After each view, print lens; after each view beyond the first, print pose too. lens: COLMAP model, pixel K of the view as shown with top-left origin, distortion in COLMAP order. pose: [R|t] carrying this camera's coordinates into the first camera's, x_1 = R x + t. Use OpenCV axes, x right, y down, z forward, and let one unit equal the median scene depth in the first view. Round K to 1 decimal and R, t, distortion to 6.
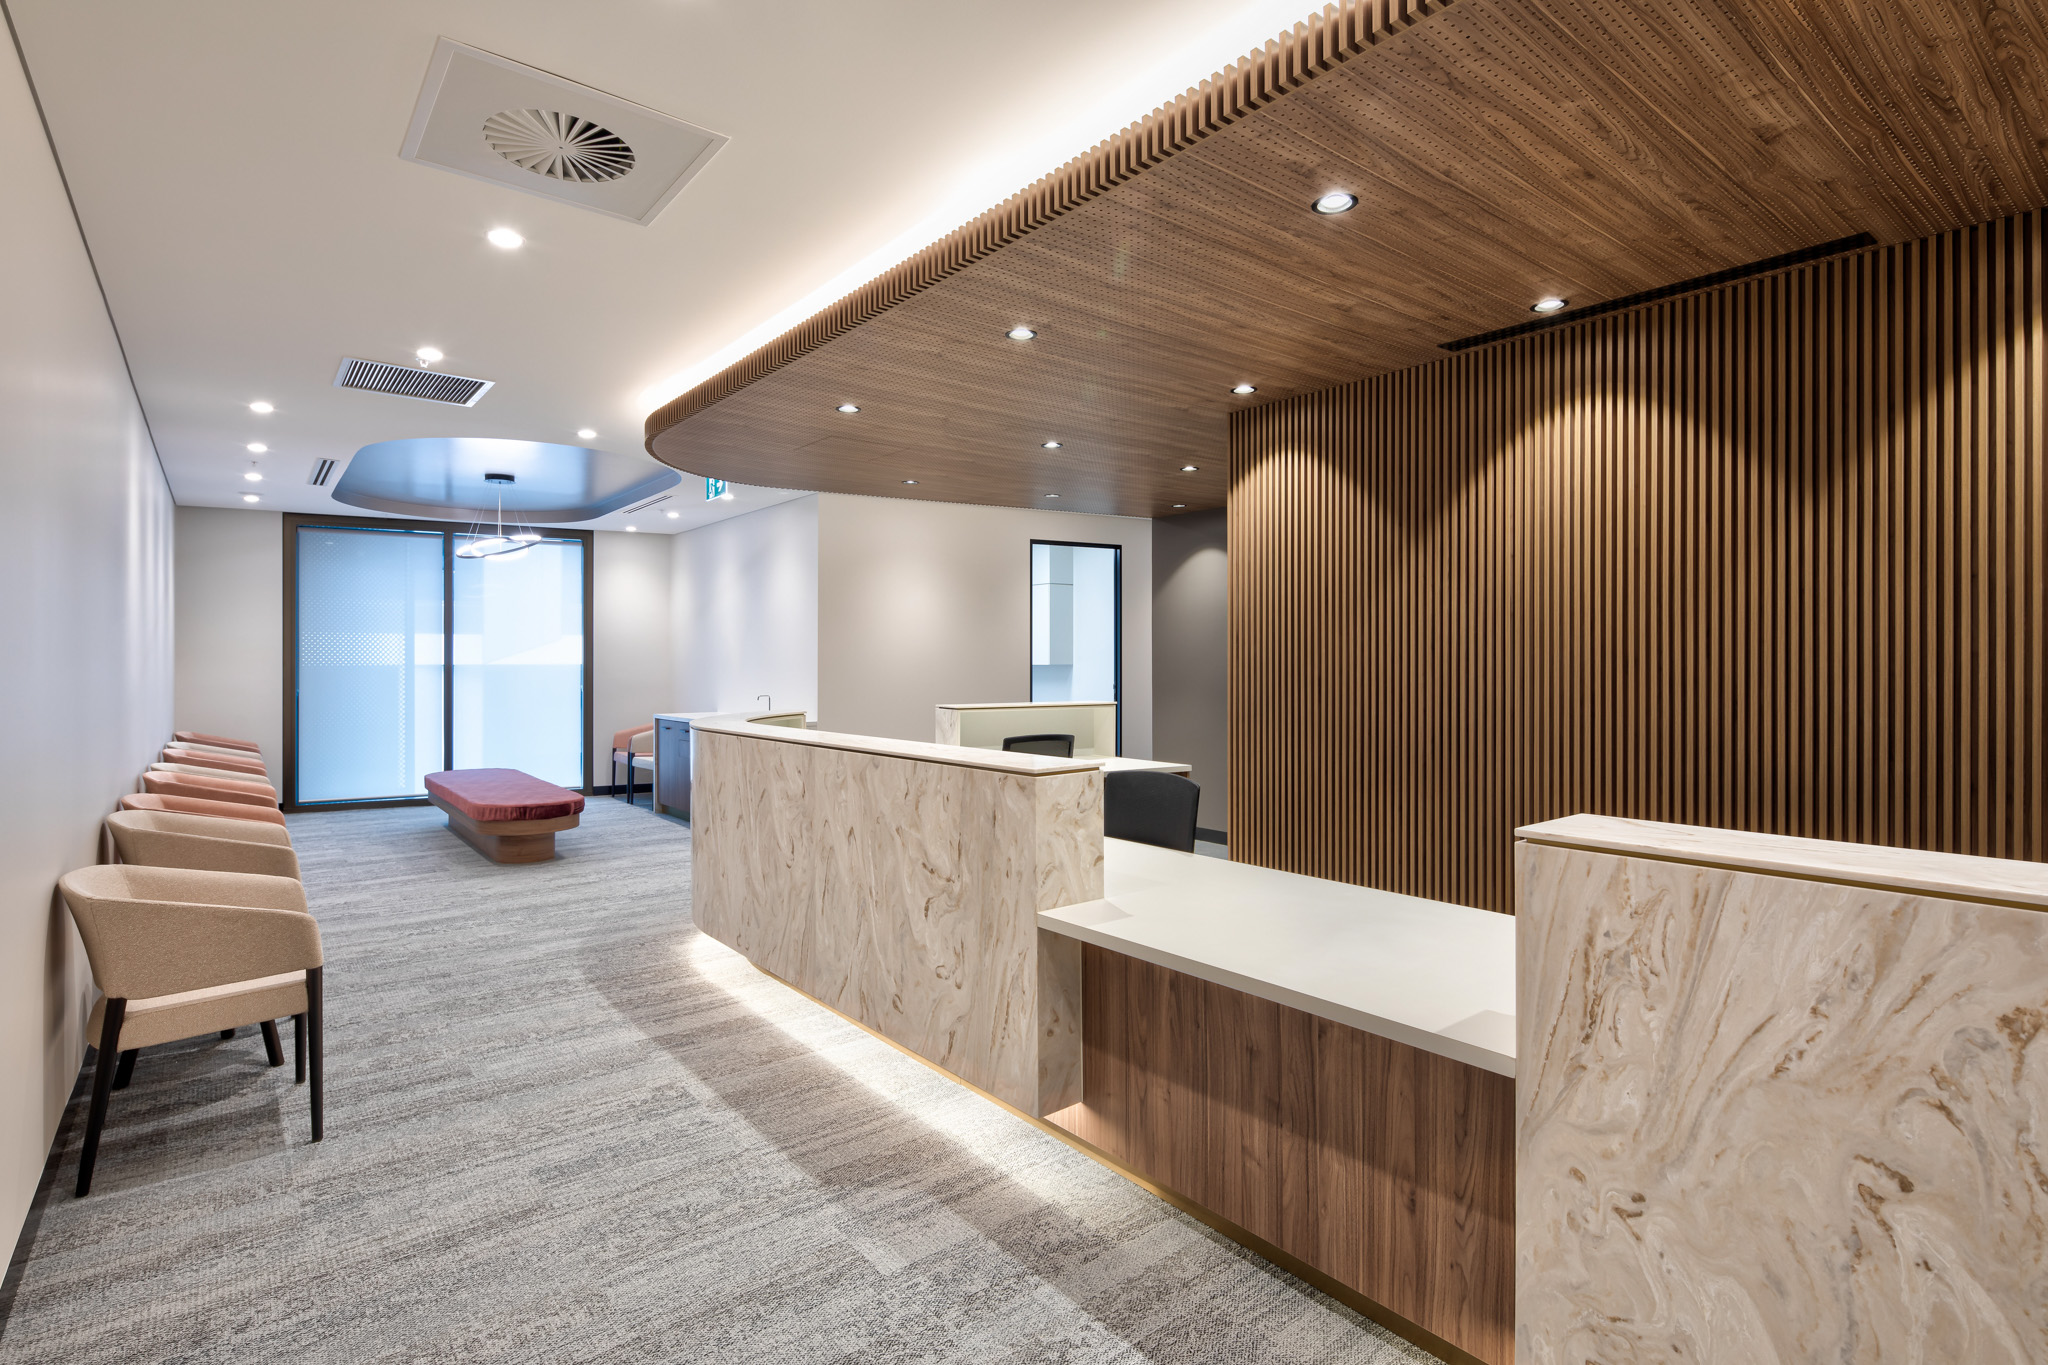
lens RADIAL K [[991.8, 0, 1027.5], [0, 991.8, 670.6], [0, 0, 1]] dist [0.003088, -0.004262]
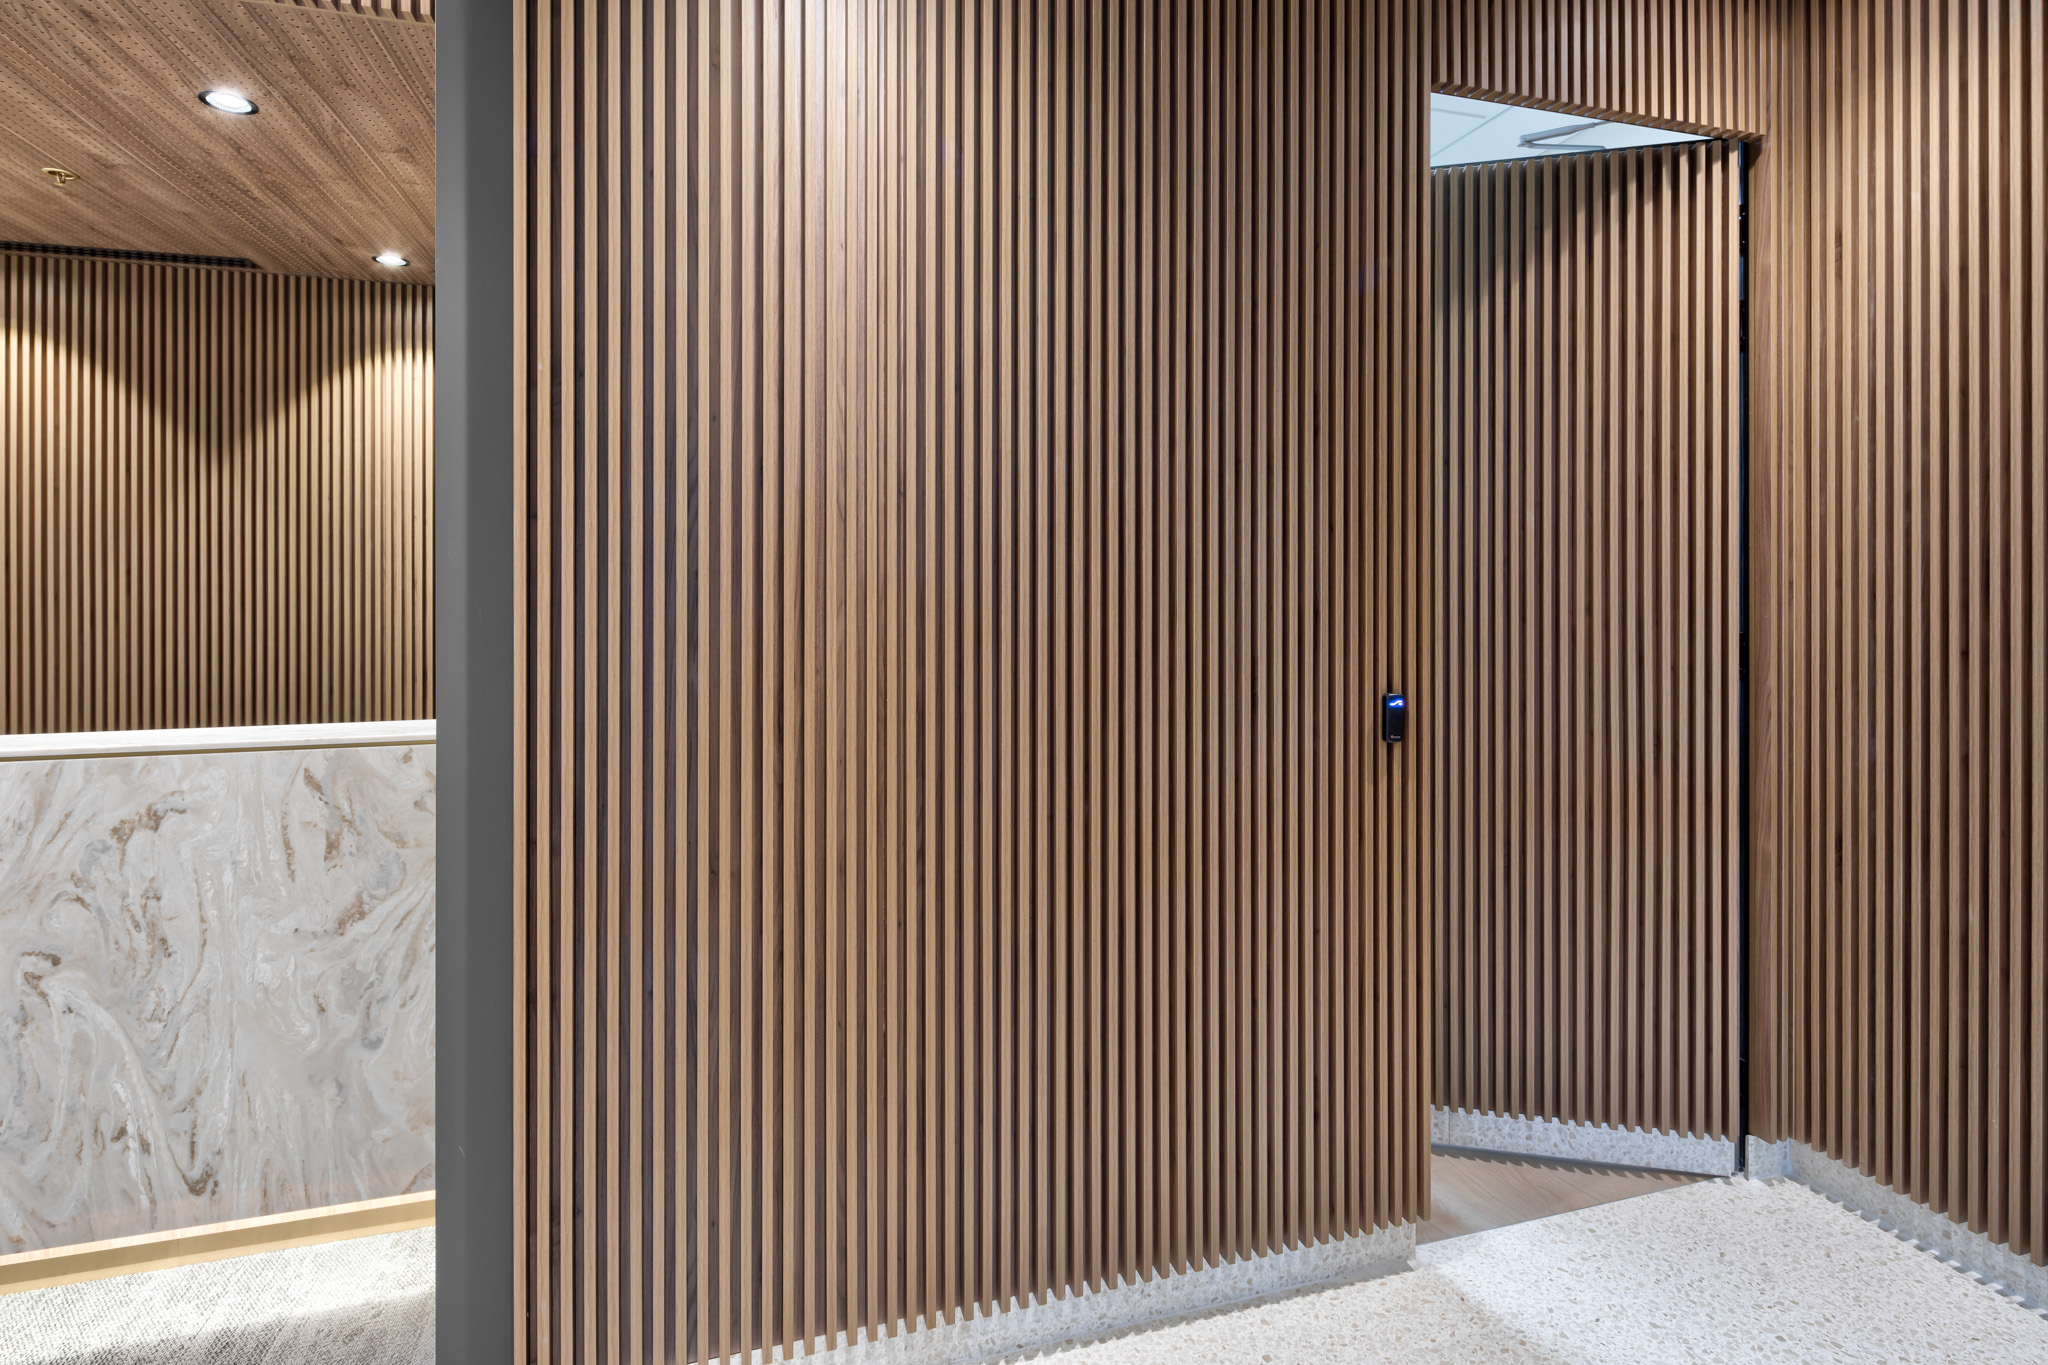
lens RADIAL K [[1006.2, 0, 993.5], [0, 1006.2, 594.7], [0, 0, 1]] dist [-0.004176, -0.000478]
pose [[0.382332, -0.001704, 0.924024, 0.026133], [0.009682, 0.999951, -0.002162, 0.000020], [-0.923974, 0.009773, 0.382330, -0.375562]]
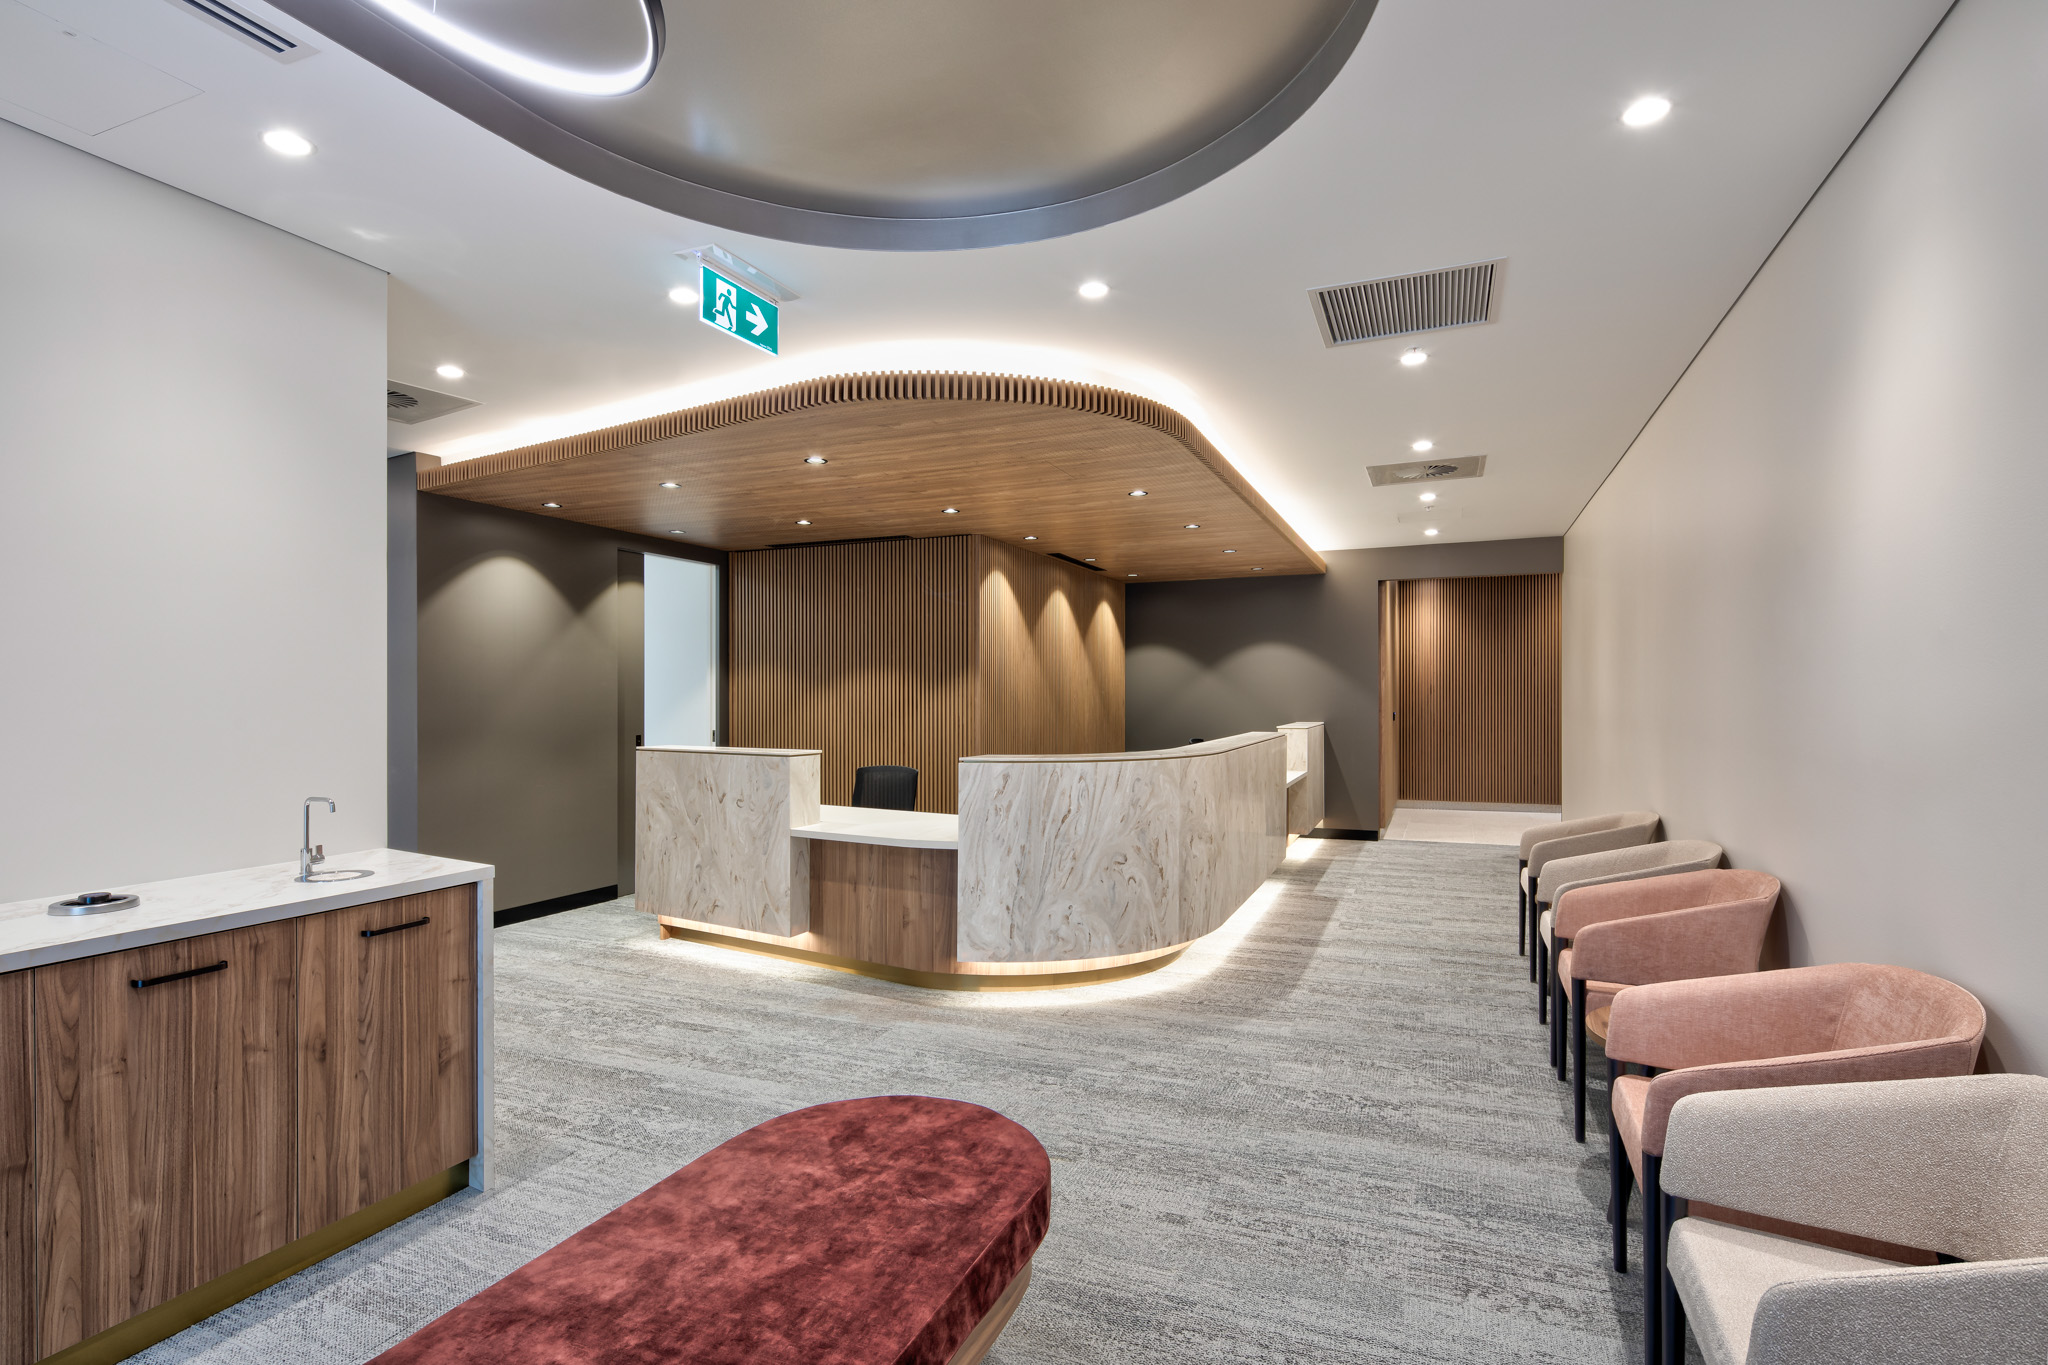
lens RADIAL K [[991.8, 0, 1000.9], [0, 991.8, 722.6], [0, 0, 1]] dist [0.003088, -0.004262]
pose [[-0.455531, -0.020240, 0.889990, -2.015235], [0.010288, 0.999555, 0.027997, -0.021435], [-0.890161, 0.021910, -0.455120, 2.842936]]
